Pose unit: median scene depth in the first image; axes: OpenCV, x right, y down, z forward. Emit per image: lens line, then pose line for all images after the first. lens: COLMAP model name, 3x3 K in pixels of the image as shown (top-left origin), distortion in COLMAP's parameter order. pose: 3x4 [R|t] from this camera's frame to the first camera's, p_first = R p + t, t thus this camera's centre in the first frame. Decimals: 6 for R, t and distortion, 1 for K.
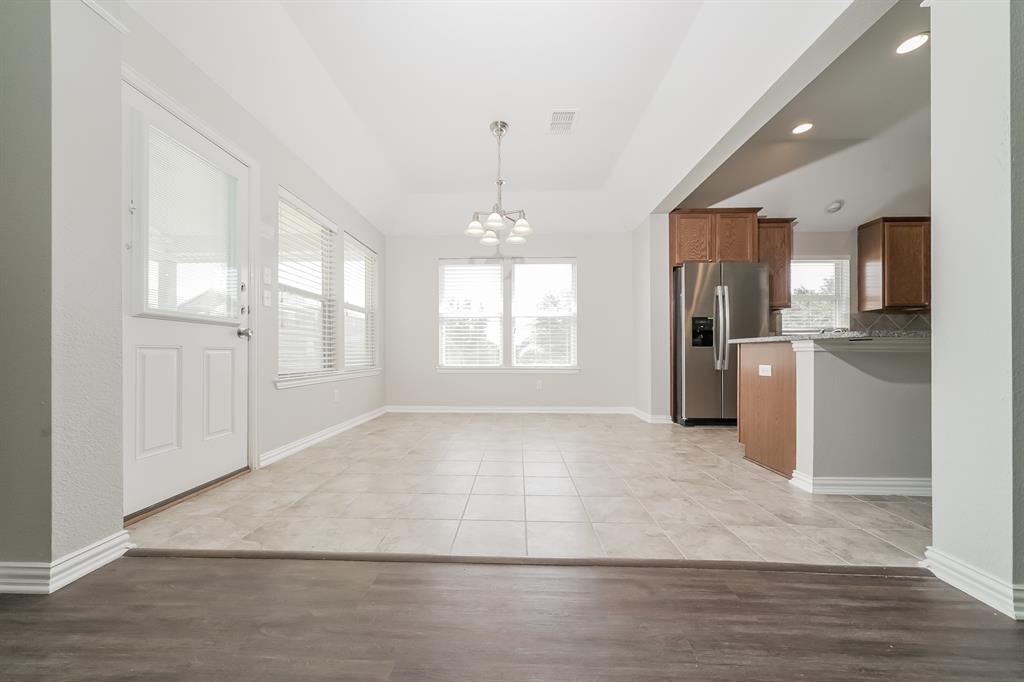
lens RADIAL K [[342.6, 0, 508.5], [0, 342.6, 349.3], [0, 0, 1]] dist [0.011065, -0.000055]
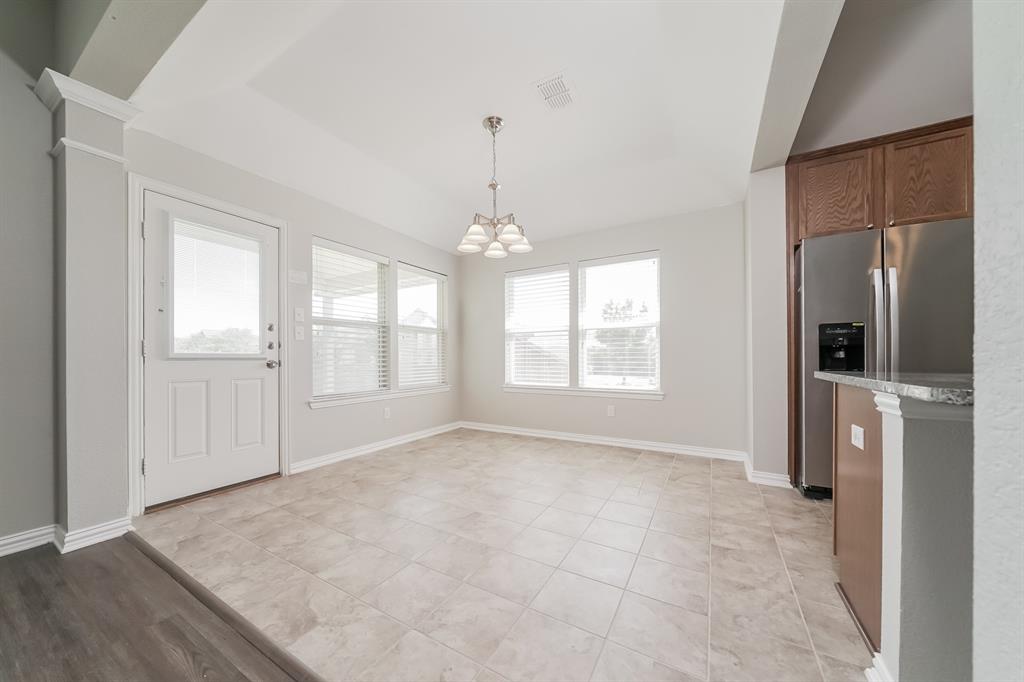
lens RADIAL K [[349.9, 0, 509.3], [0, 349.9, 354.9], [0, 0, 1]] dist [0.000056, 0.000082]
pose [[0.880664, -0.007799, -0.473677, 0.408129], [0.010612, 0.999938, 0.003266, -0.054641], [0.473622, -0.007903, 0.880693, 0.212844]]
